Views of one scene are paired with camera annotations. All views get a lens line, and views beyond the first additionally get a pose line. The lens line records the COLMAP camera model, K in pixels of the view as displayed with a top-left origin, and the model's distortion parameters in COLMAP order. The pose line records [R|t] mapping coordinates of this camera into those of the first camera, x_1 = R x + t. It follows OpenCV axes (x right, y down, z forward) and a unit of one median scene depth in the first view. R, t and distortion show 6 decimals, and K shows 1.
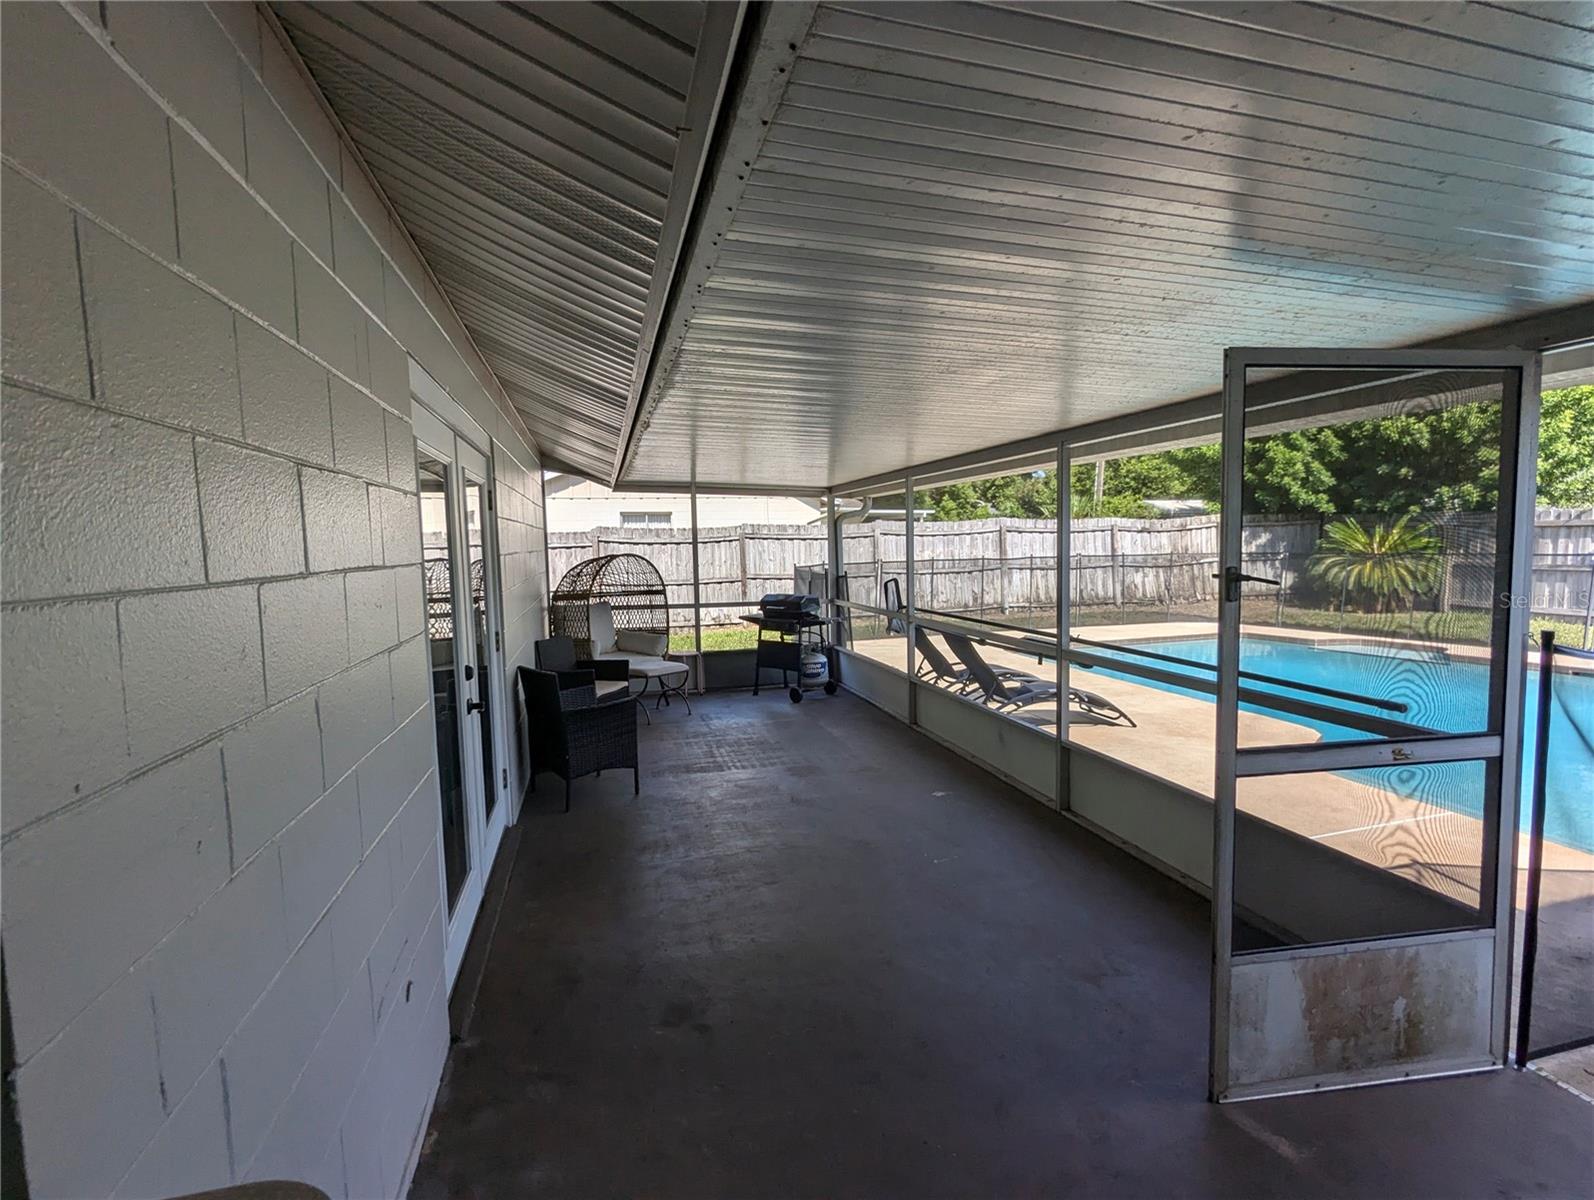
lens RADIAL K [[752.5, 0, 801.4], [0, 752.5, 604.8], [0, 0, 1]] dist [-0.005632, 0.001777]
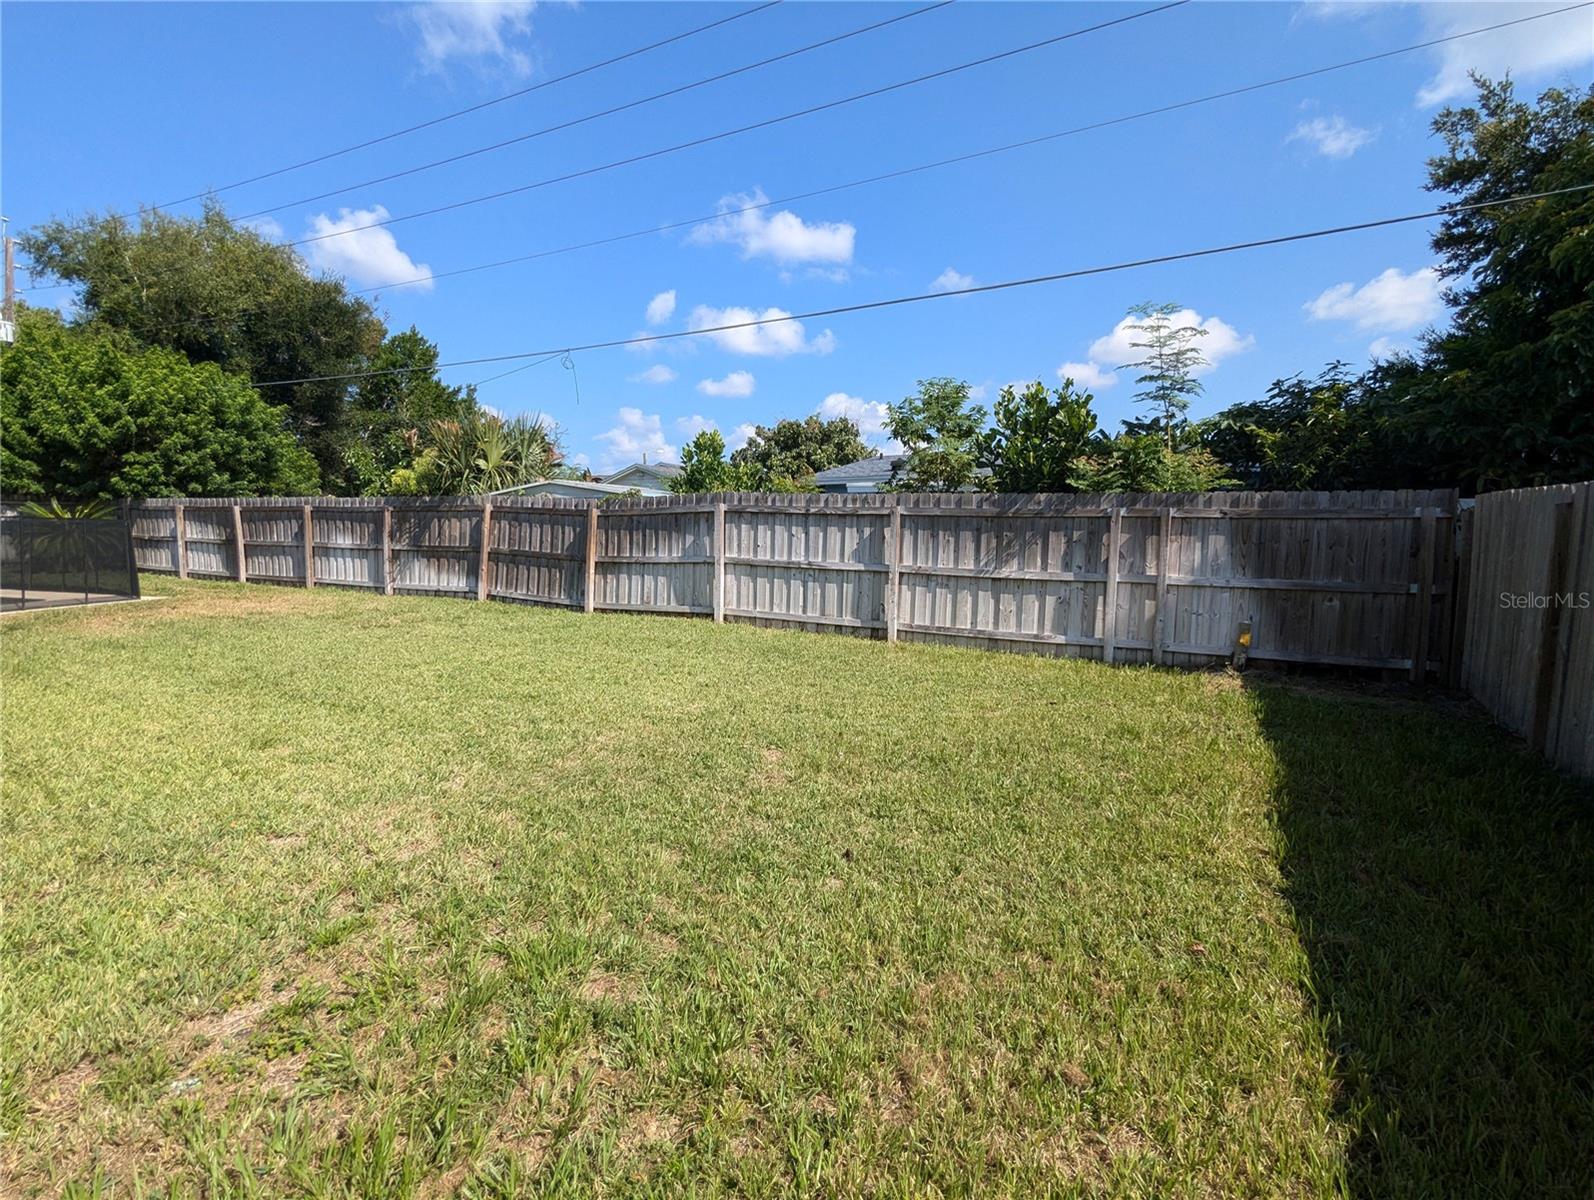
lens RADIAL K [[752.5, 0, 793.7], [0, 752.5, 610.9], [0, 0, 1]] dist [-0.005632, 0.001777]
pose [[0.680125, -0.036448, 0.732190, 0.644380], [0.034776, 0.999243, 0.017438, 0.091760], [-0.732271, 0.013603, 0.680877, -0.763442]]
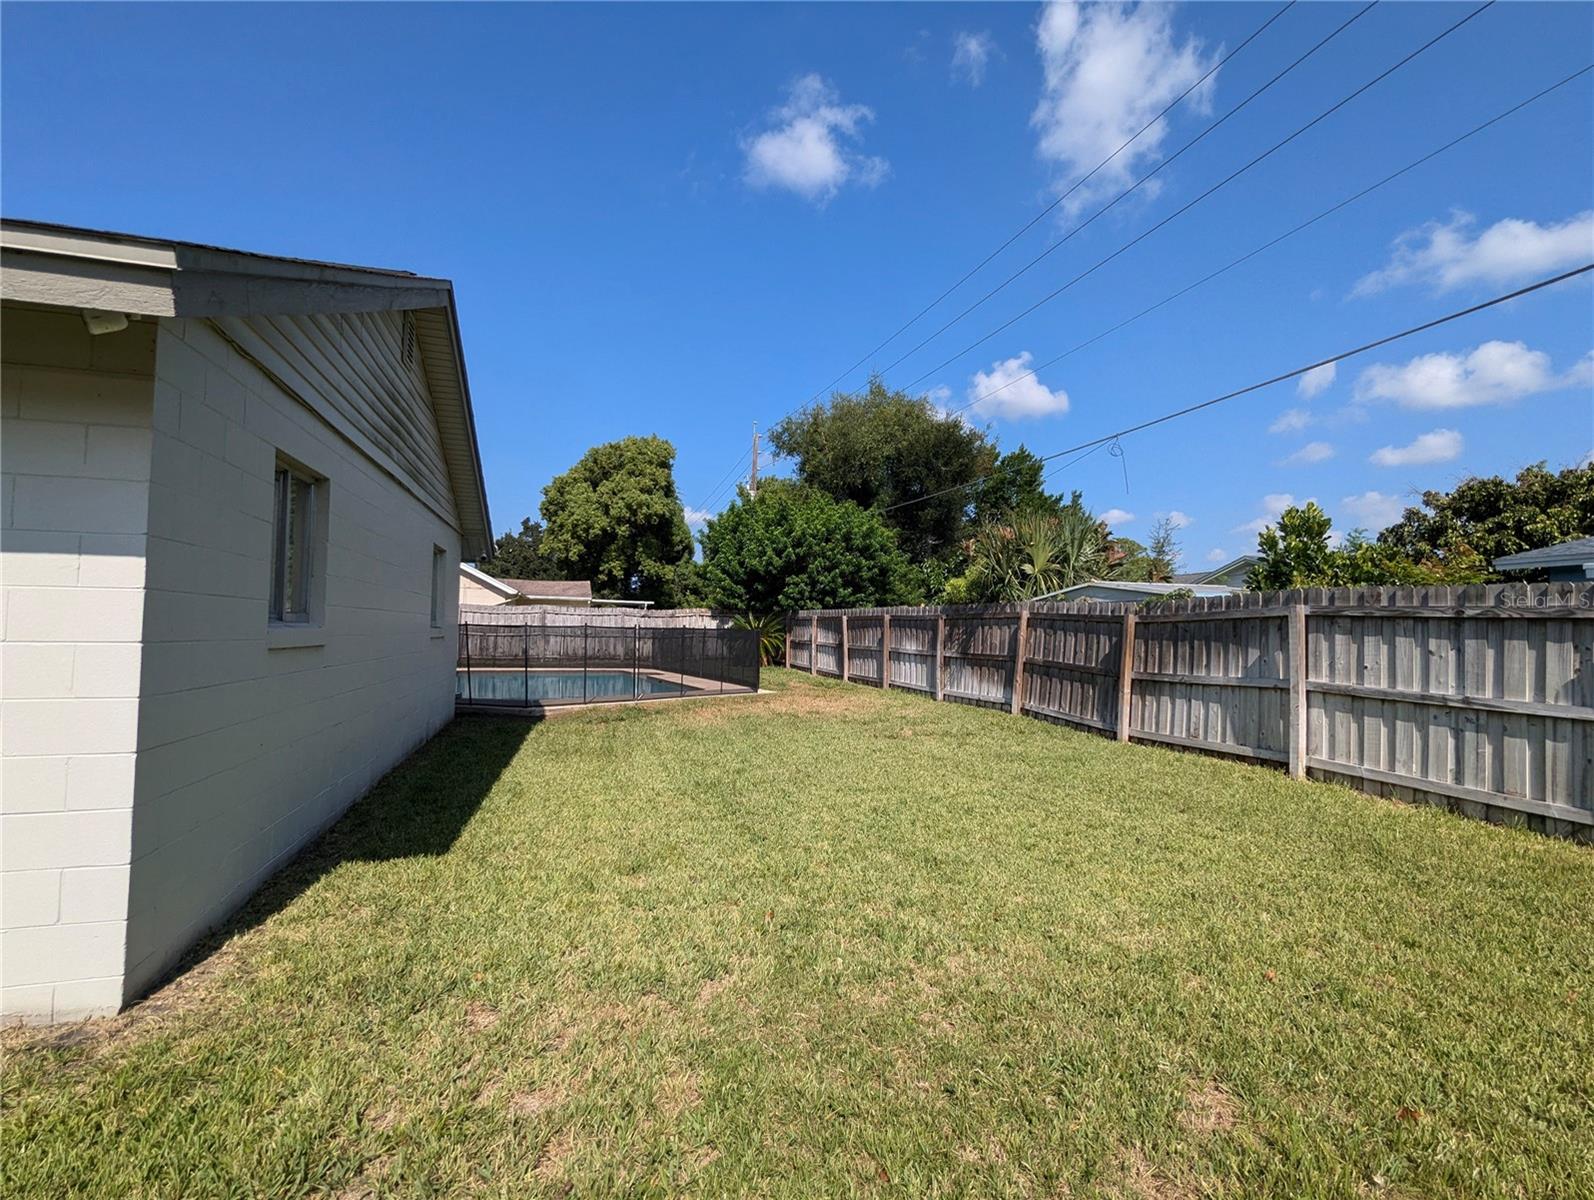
lens RADIAL K [[752.5, 0, 794.2], [0, 752.5, 587.8], [0, 0, 1]] dist [-0.005632, 0.001777]
pose [[0.998518, 0.041967, 0.034640, 0.769328], [-0.036494, 0.988640, -0.145807, 0.074175], [-0.040365, 0.144327, 0.988706, -0.710173]]
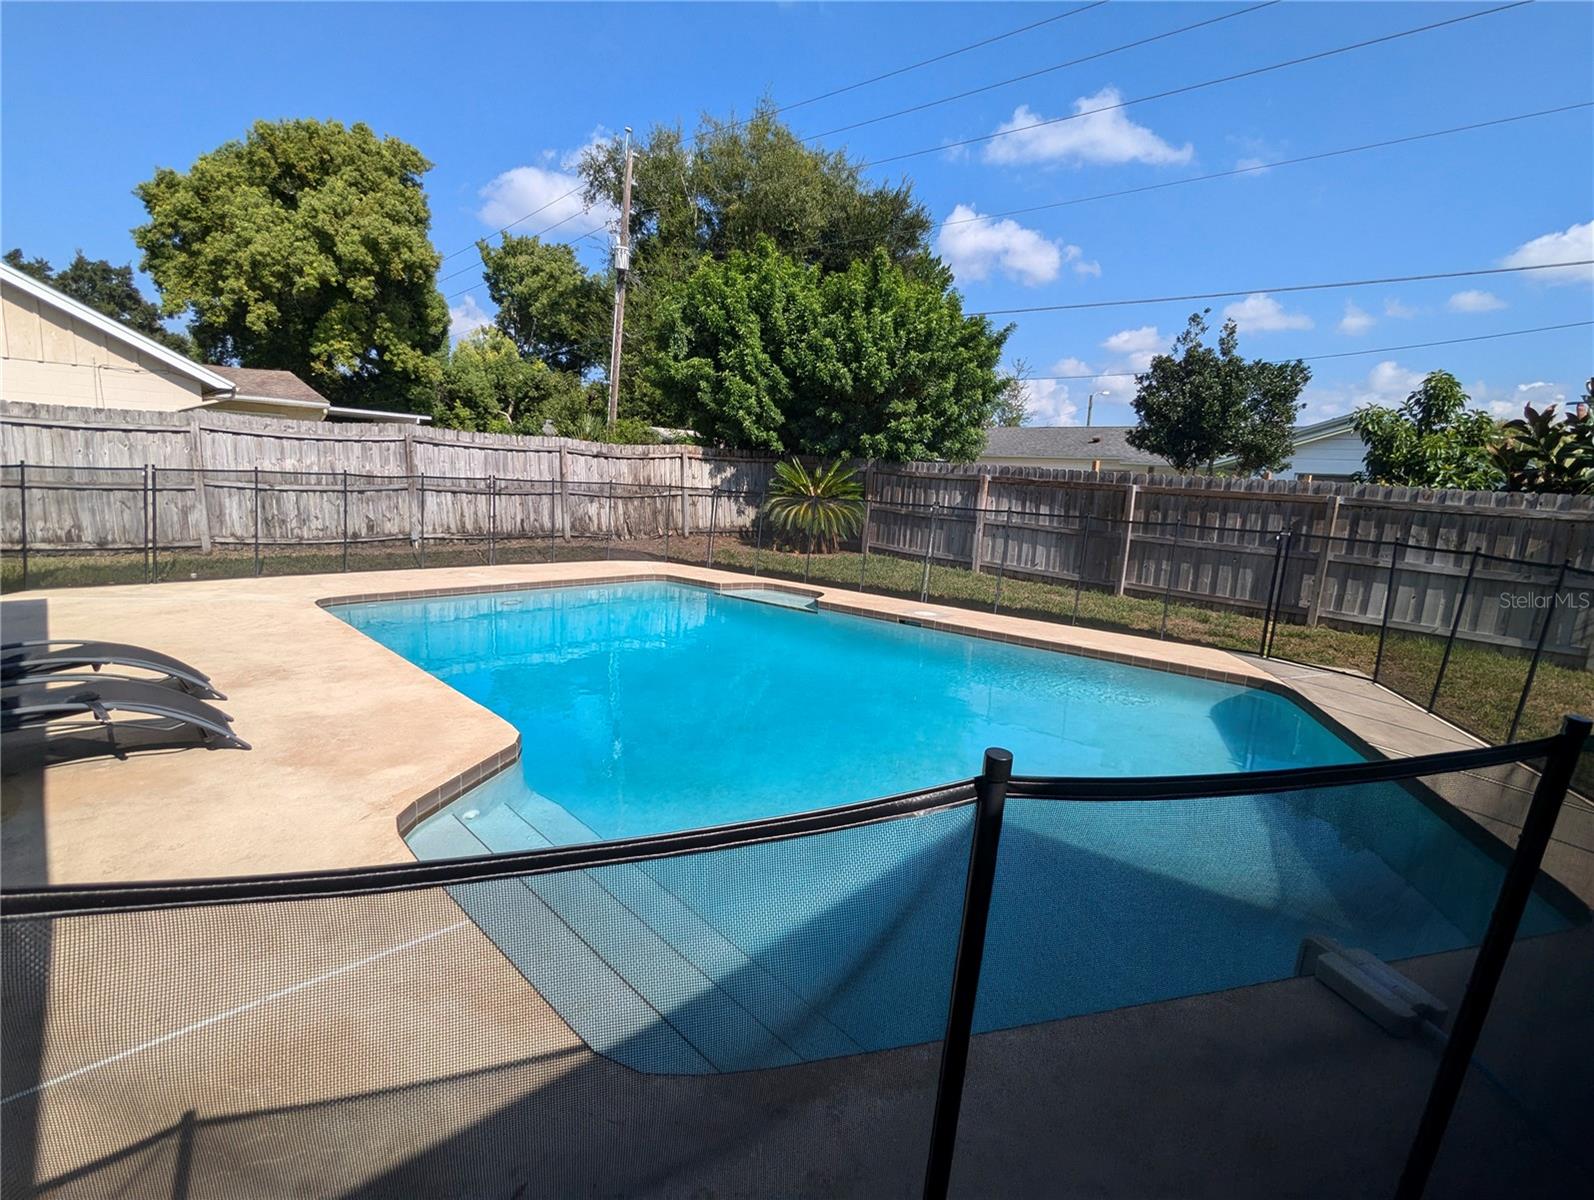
lens RADIAL K [[752.5, 0, 799.3], [0, 752.5, 606.4], [0, 0, 1]] dist [-0.005632, 0.001777]
pose [[0.869619, -0.020466, 0.493298, 0.231305], [-0.030346, 0.995036, 0.094777, -0.013222], [-0.492789, -0.097389, 0.864681, 0.101576]]
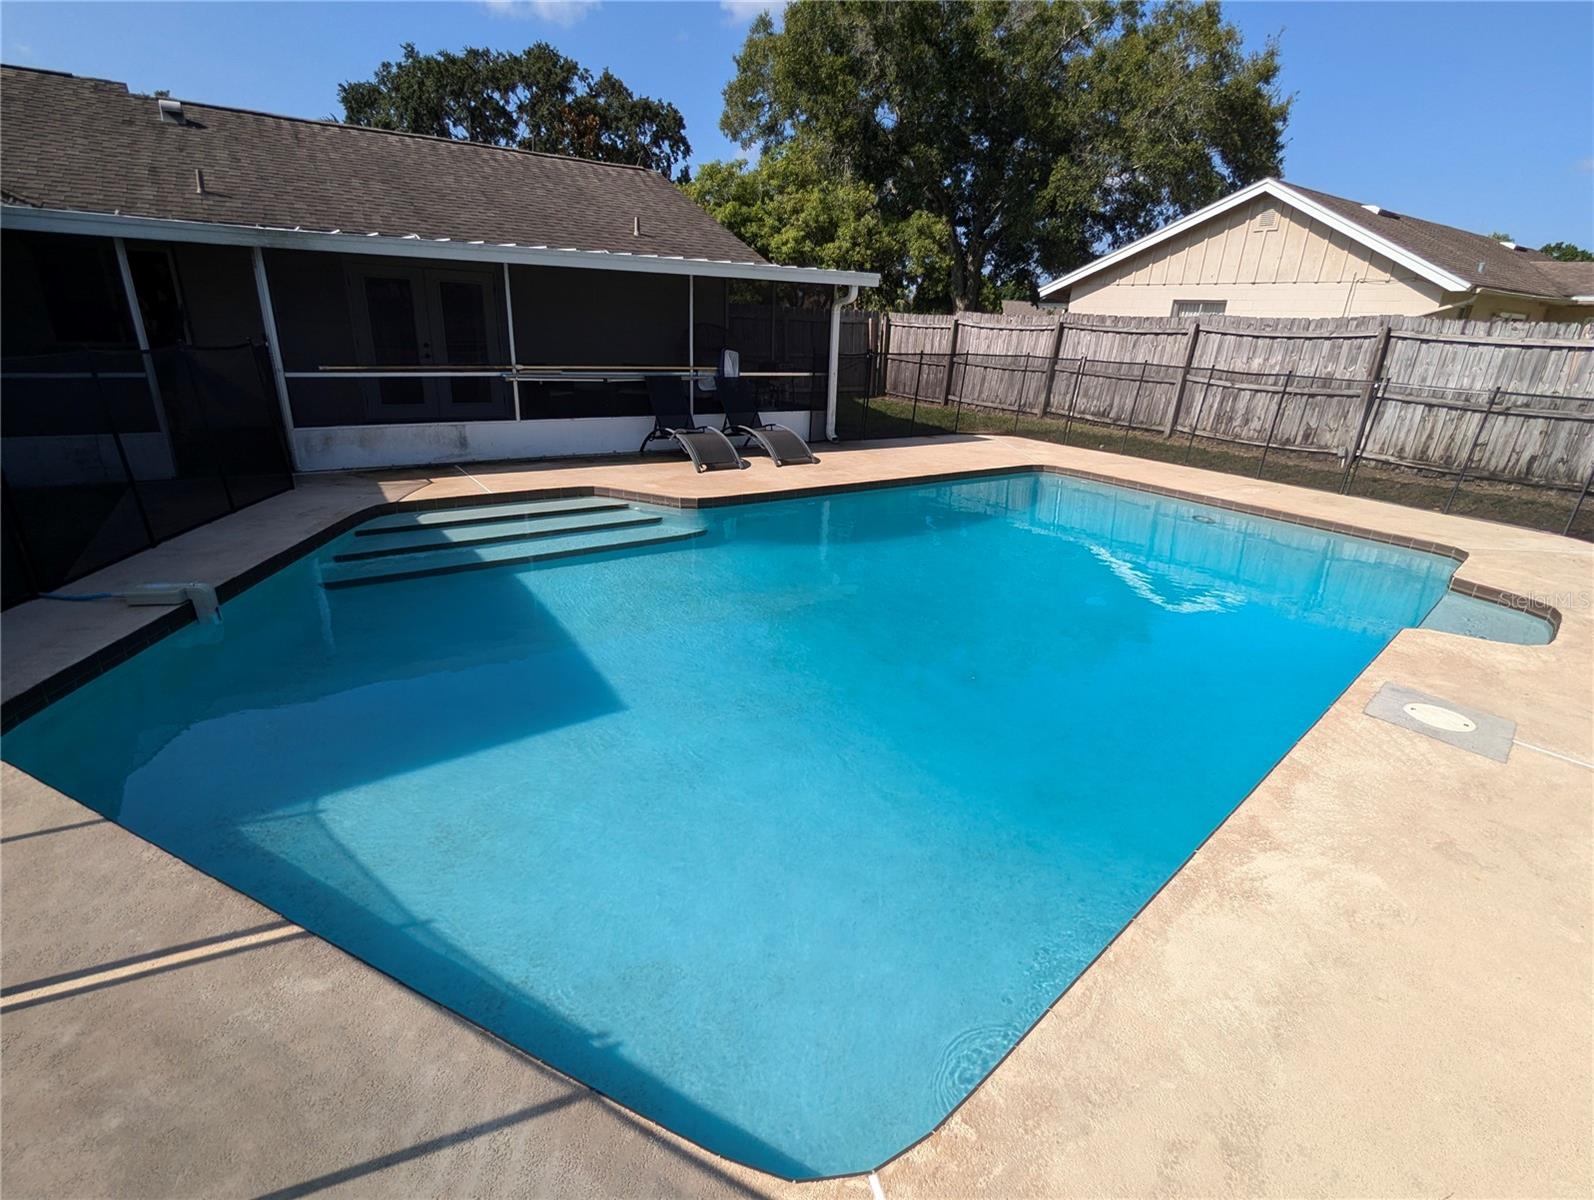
lens RADIAL K [[752.5, 0, 792.5], [0, 752.5, 599.4], [0, 0, 1]] dist [-0.005632, 0.001777]
pose [[0.312320, 0.363039, -0.877872, 0.757475], [-0.122816, 0.931773, 0.341635, -0.045882], [0.942005, 0.001117, 0.335598, 0.300007]]
